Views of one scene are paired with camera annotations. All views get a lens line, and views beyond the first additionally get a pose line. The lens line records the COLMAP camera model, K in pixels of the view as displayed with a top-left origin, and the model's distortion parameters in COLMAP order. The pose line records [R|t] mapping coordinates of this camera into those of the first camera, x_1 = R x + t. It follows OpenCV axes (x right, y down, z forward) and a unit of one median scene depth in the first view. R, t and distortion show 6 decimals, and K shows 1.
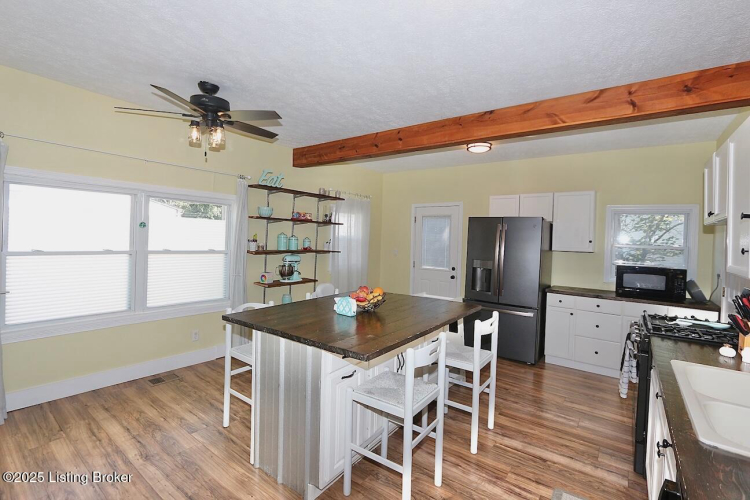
lens RADIAL K [[339.9, 0, 375.5], [0, 339.9, 241.1], [0, 0, 1]] dist [-0.000373, -0.000102]
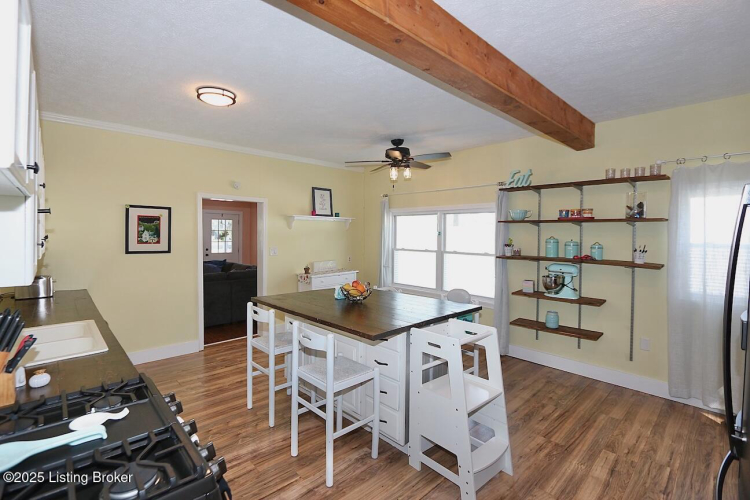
lens RADIAL K [[343.4, 0, 375.7], [0, 343.4, 235.9], [0, 0, 1]] dist [-0.000377, -0.000075]
pose [[-0.168193, -0.018343, -0.985583, 0.742102], [-0.012224, 0.999789, -0.016521, -0.007915], [0.985678, 0.009269, -0.168382, 0.824736]]
